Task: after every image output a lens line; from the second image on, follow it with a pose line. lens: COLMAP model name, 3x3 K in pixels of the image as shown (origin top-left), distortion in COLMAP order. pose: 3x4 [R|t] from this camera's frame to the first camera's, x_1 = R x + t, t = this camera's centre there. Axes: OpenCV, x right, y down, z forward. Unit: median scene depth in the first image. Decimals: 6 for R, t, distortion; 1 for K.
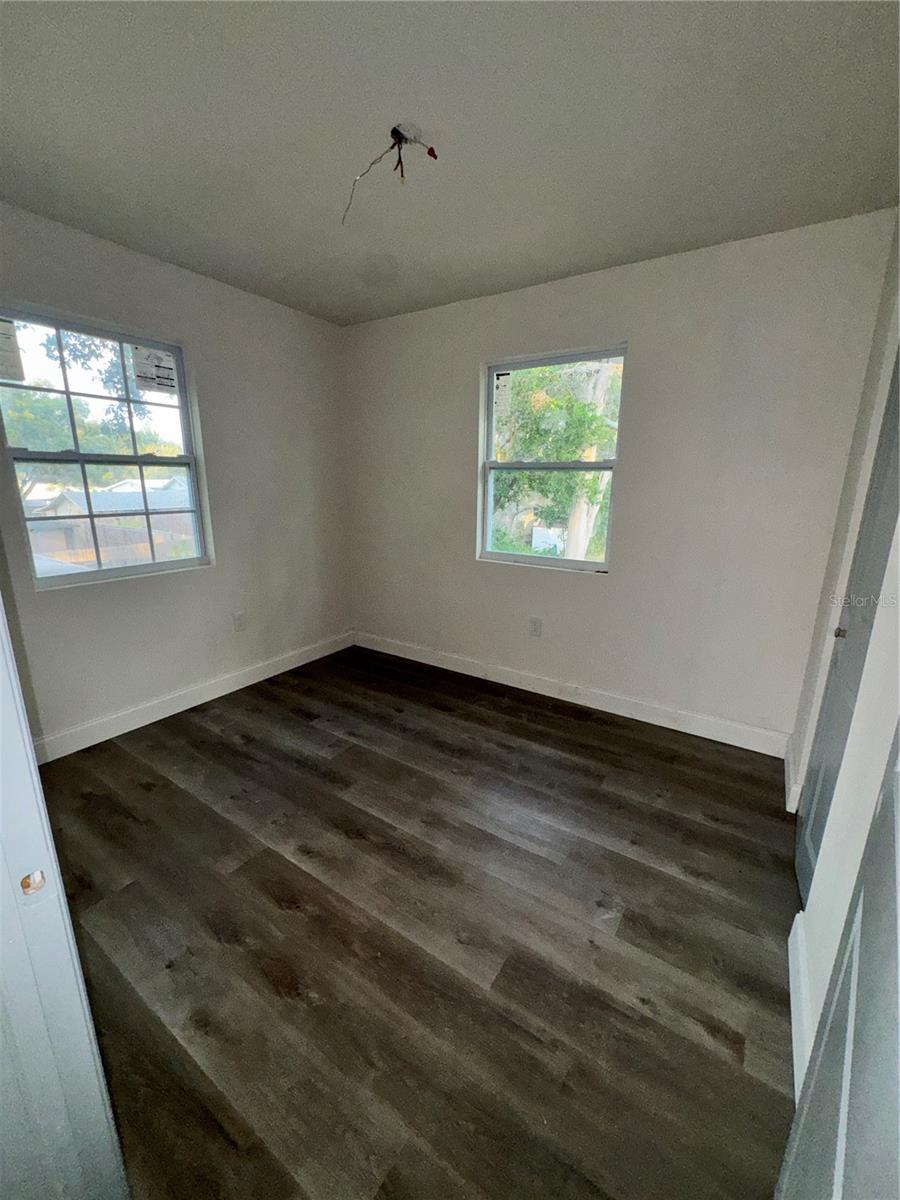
lens RADIAL K [[478.9, 0, 450.4], [0, 478.9, 600.0], [0, 0, 1]] dist [-0.003232, 0.001235]
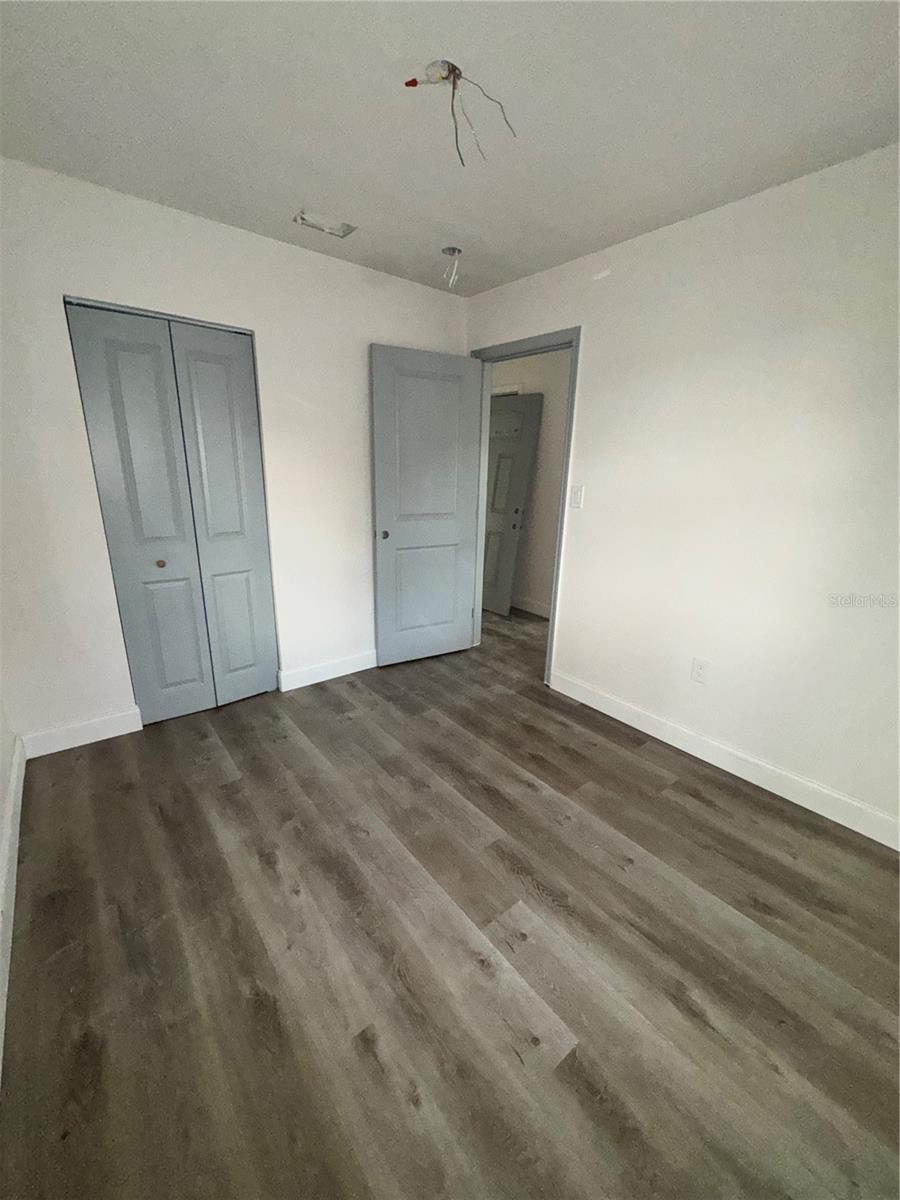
lens RADIAL K [[478.9, 0, 443.5], [0, 478.9, 602.4], [0, 0, 1]] dist [-0.003232, 0.001235]
pose [[-0.946670, -0.125521, 0.296749, -0.337424], [0.042402, 0.864454, 0.500921, -0.411935], [-0.319402, 0.486790, -0.813030, 1.569157]]
